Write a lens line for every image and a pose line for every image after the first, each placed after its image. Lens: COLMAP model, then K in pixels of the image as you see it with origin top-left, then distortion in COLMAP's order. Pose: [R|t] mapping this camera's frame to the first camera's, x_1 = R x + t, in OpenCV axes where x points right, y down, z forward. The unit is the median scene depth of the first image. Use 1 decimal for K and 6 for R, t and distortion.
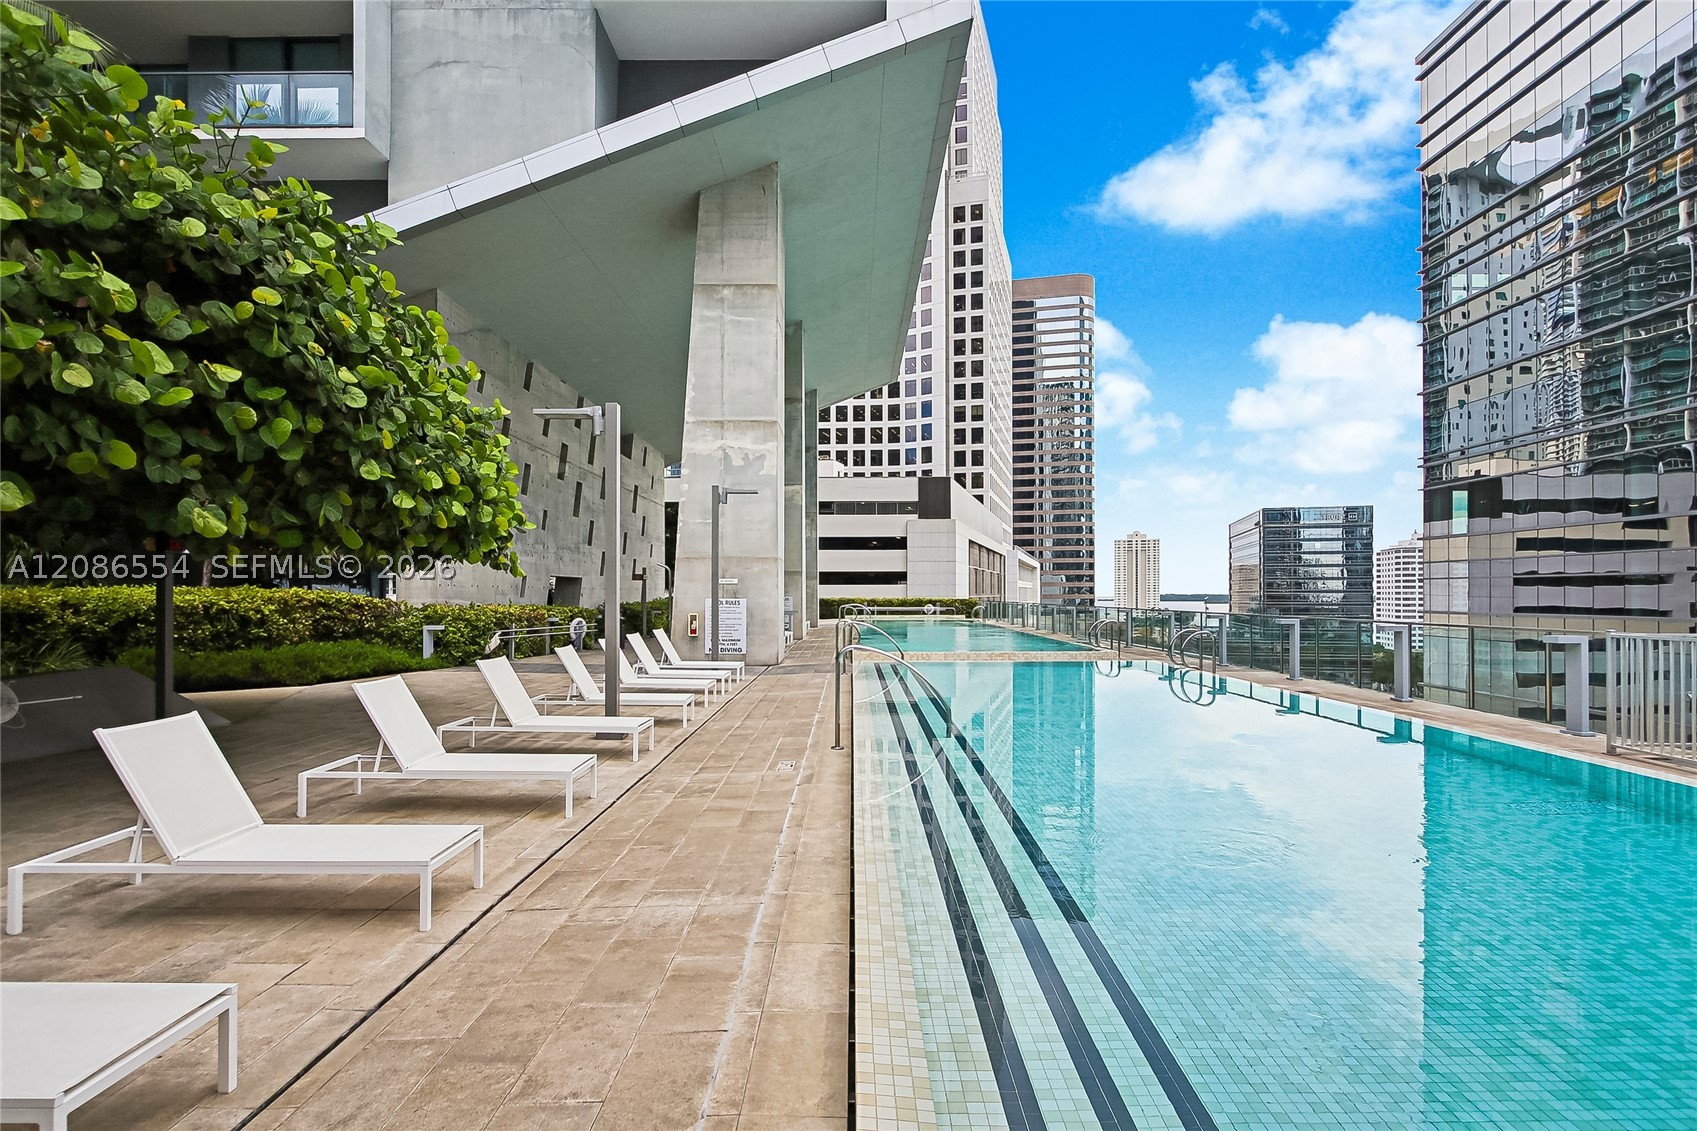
lens RADIAL K [[860.6, 0, 854.5], [0, 860.6, 576.6], [0, 0, 1]] dist [-0.011570, 0.000022]
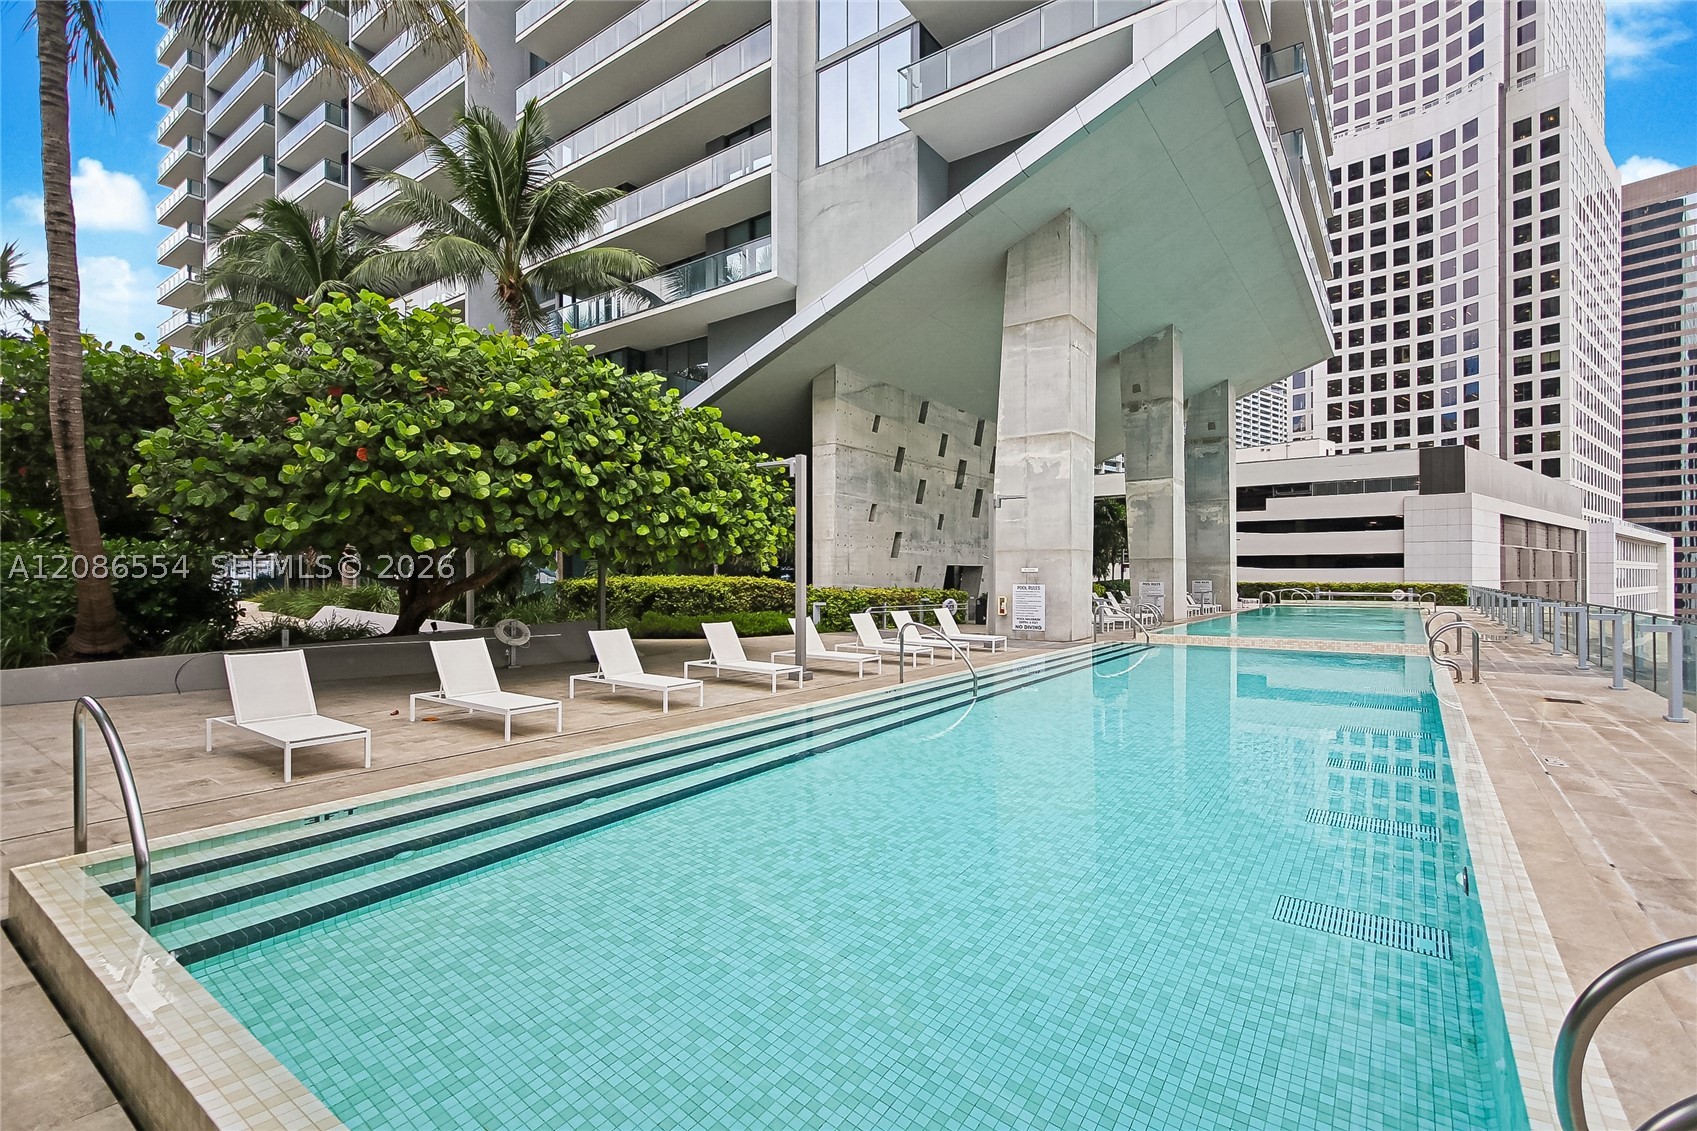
lens RADIAL K [[783.9, 0, 874.7], [0, 783.9, 563.0], [0, 0, 1]] dist [-0.005440, 0.001717]
pose [[0.802995, -0.010340, -0.595896, 0.304035], [0.012199, 0.999925, -0.000912, -0.005494], [0.595861, -0.006537, 0.803061, -0.006903]]
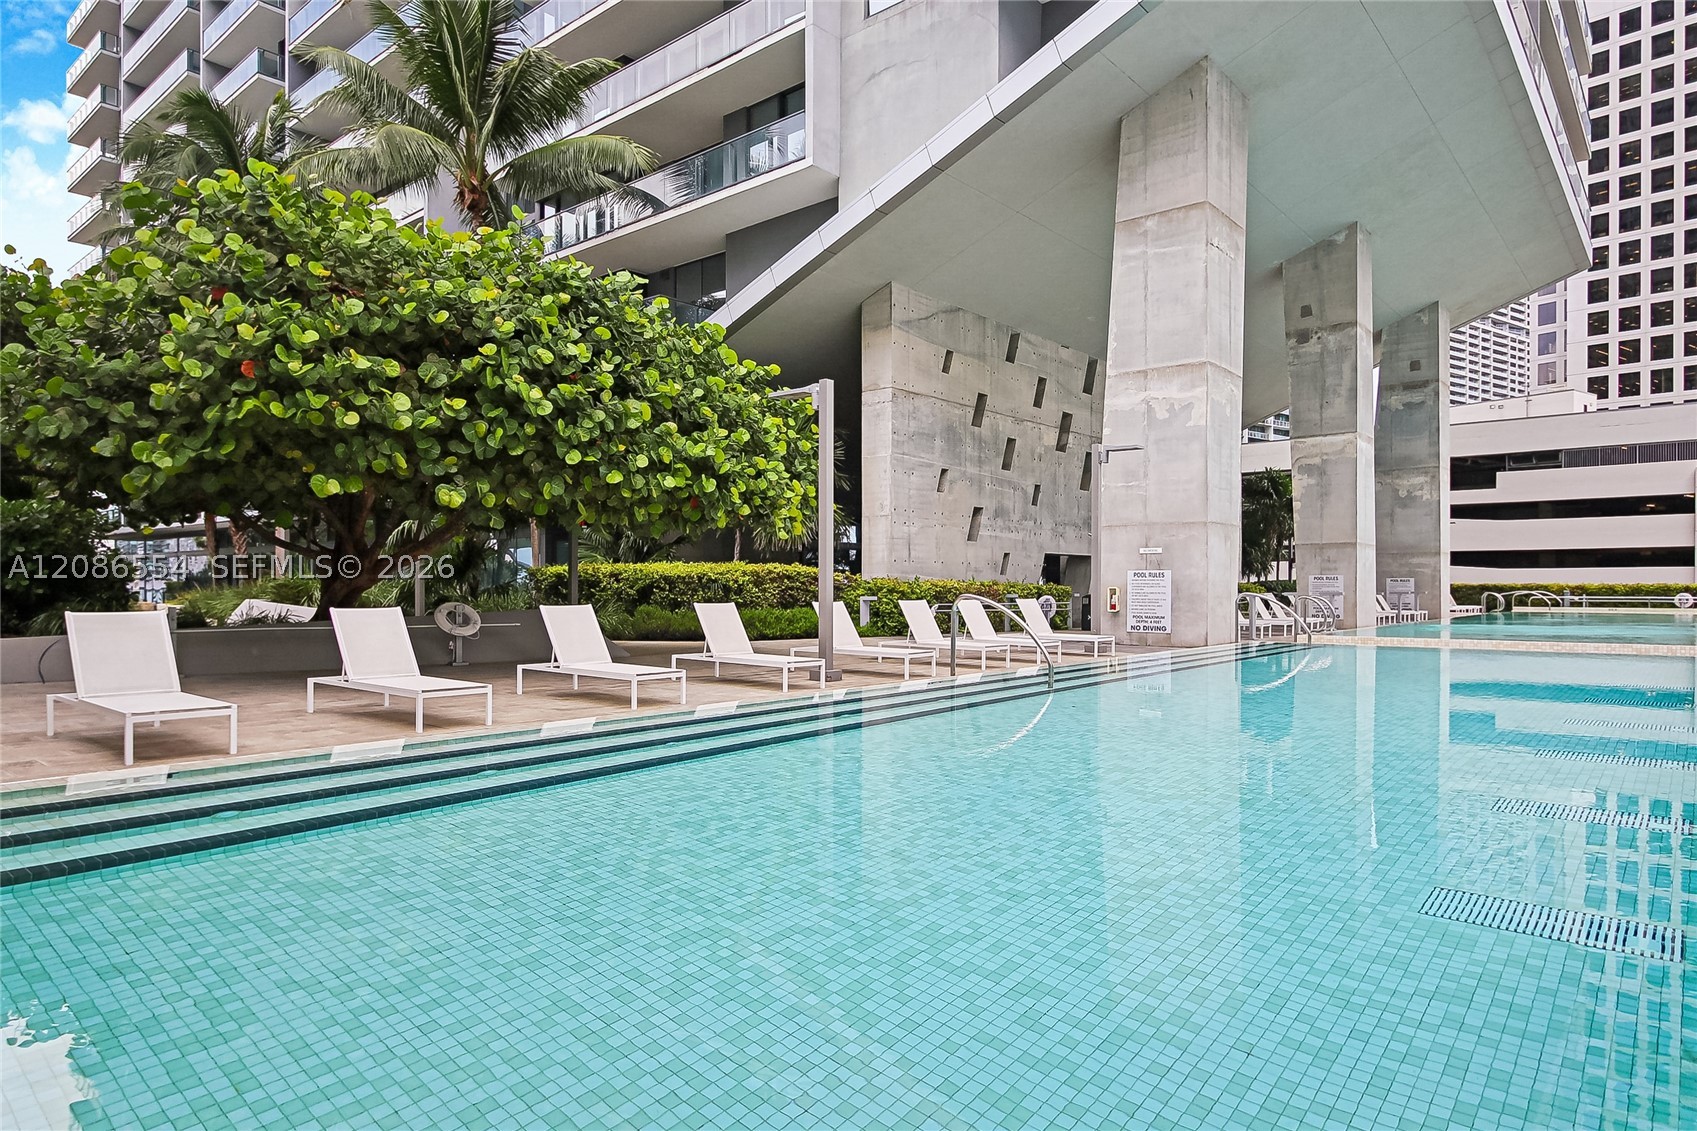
lens RADIAL K [[1027.8, 0, 886.3], [0, 1027.8, 584.6], [0, 0, 1]] dist [-0.015939, 0.004569]
pose [[0.752935, -0.004546, -0.658079, 0.314413], [0.012866, 0.999887, 0.007814, 0.026242], [0.657969, -0.014350, 0.752908, 0.023907]]
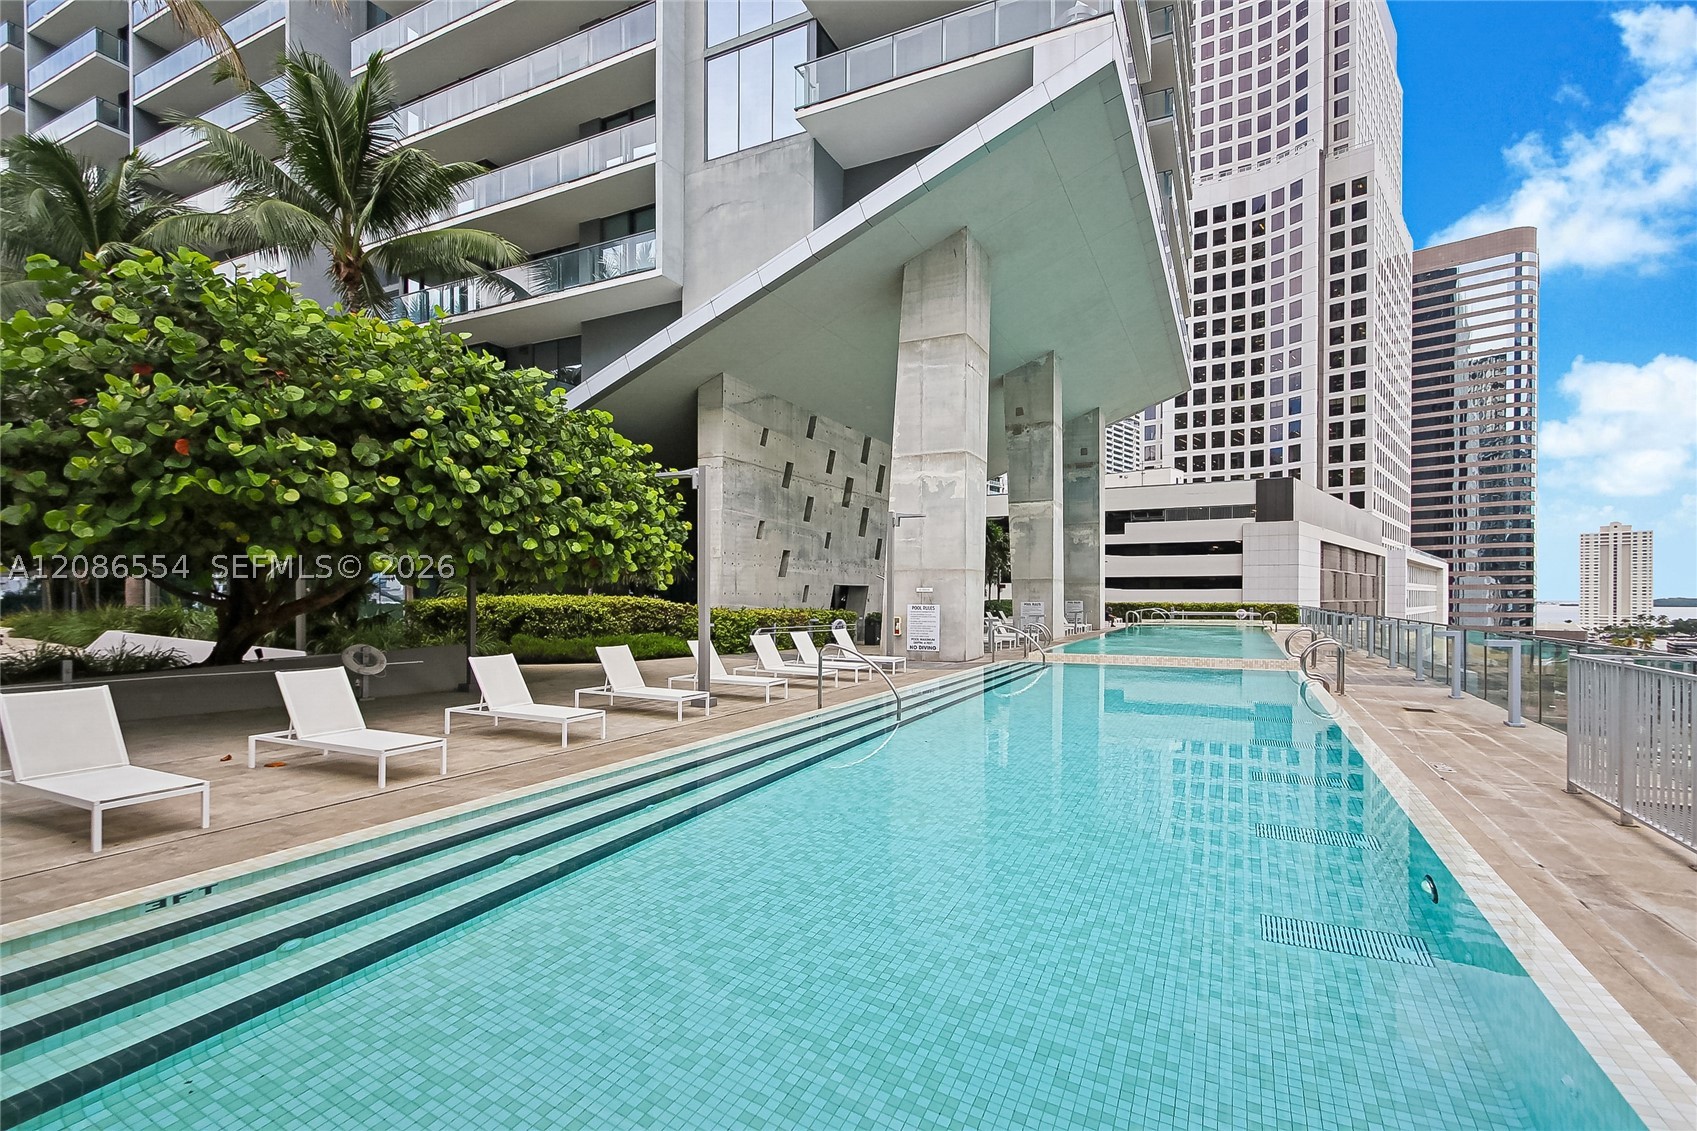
lens RADIAL K [[783.9, 0, 871.4], [0, 783.9, 595.9], [0, 0, 1]] dist [-0.005440, 0.001717]
pose [[0.892200, 0.001911, -0.451636, 0.255511], [0.007154, 0.999806, 0.018363, -0.005921], [0.451583, -0.019614, 0.892013, -0.004617]]
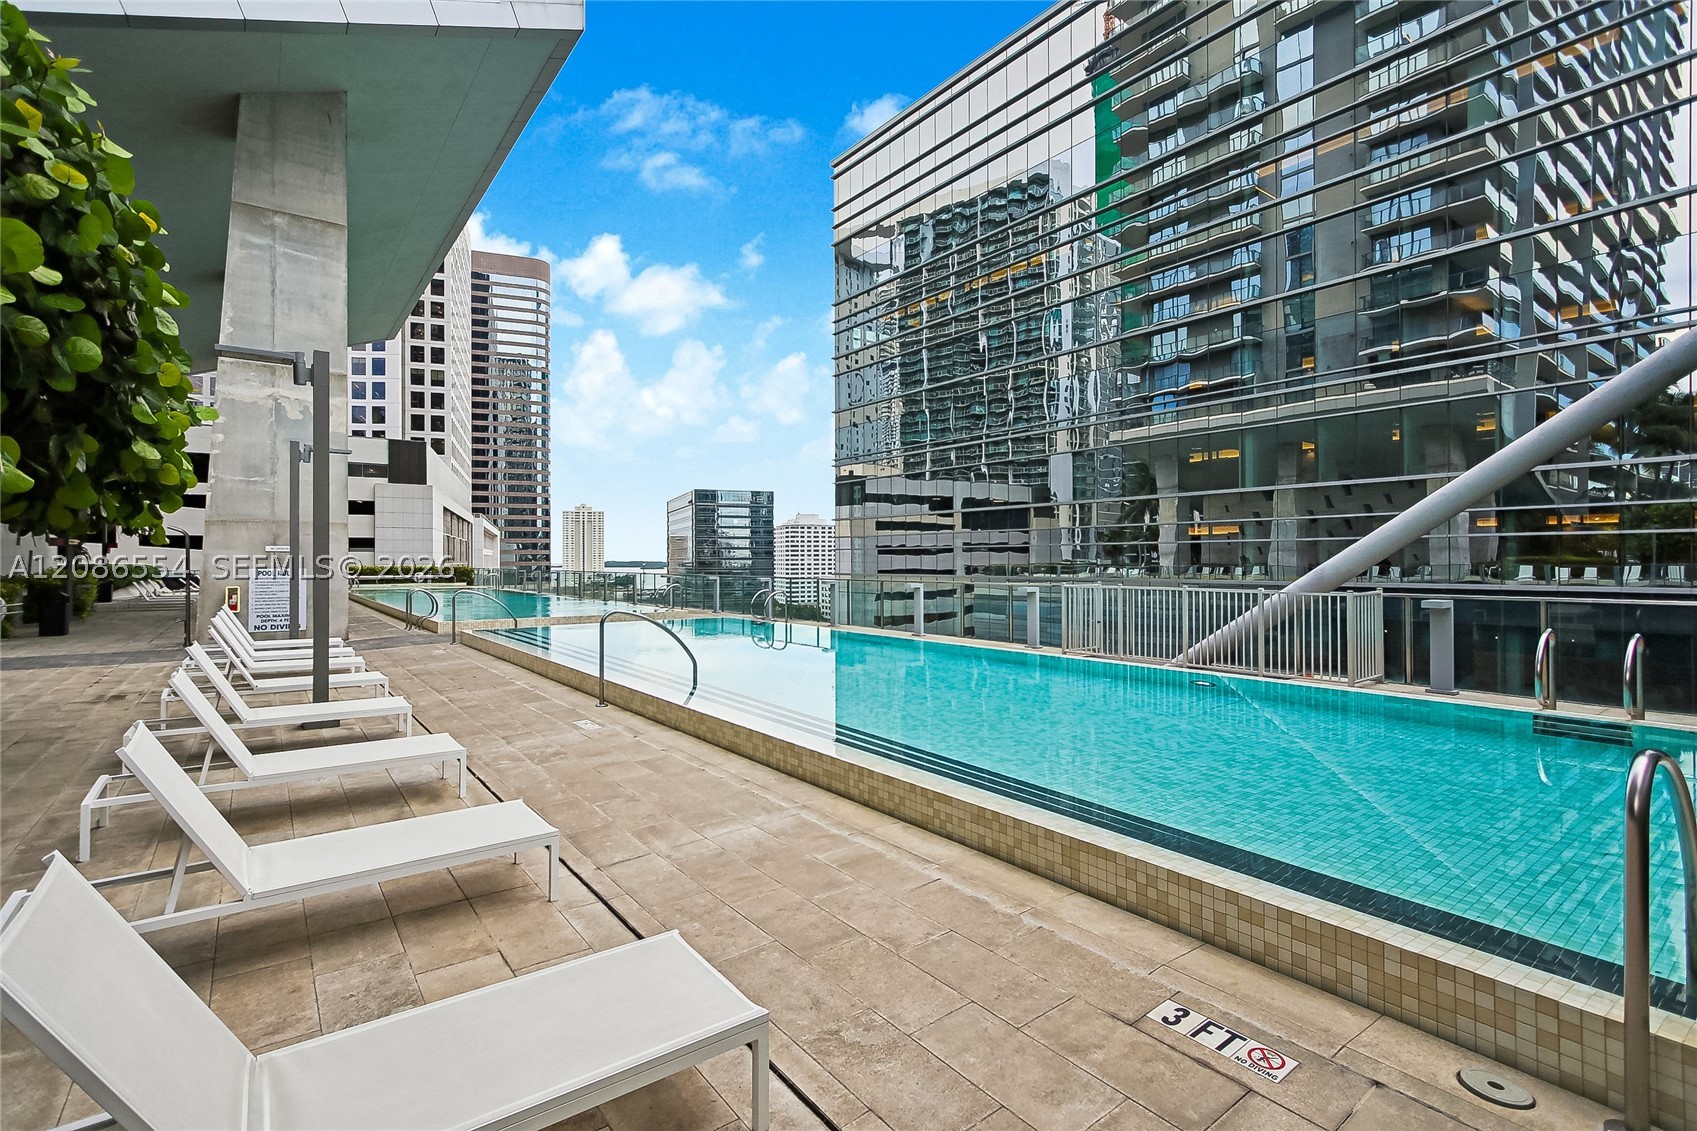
lens RADIAL K [[783.9, 0, 842.1], [0, 783.9, 546.8], [0, 0, 1]] dist [-0.005440, 0.001717]
pose [[0.797450, 0.008278, 0.603329, -0.157742], [-0.009797, 0.999952, -0.000770, -0.001530], [-0.603306, -0.005297, 0.797492, 0.011748]]
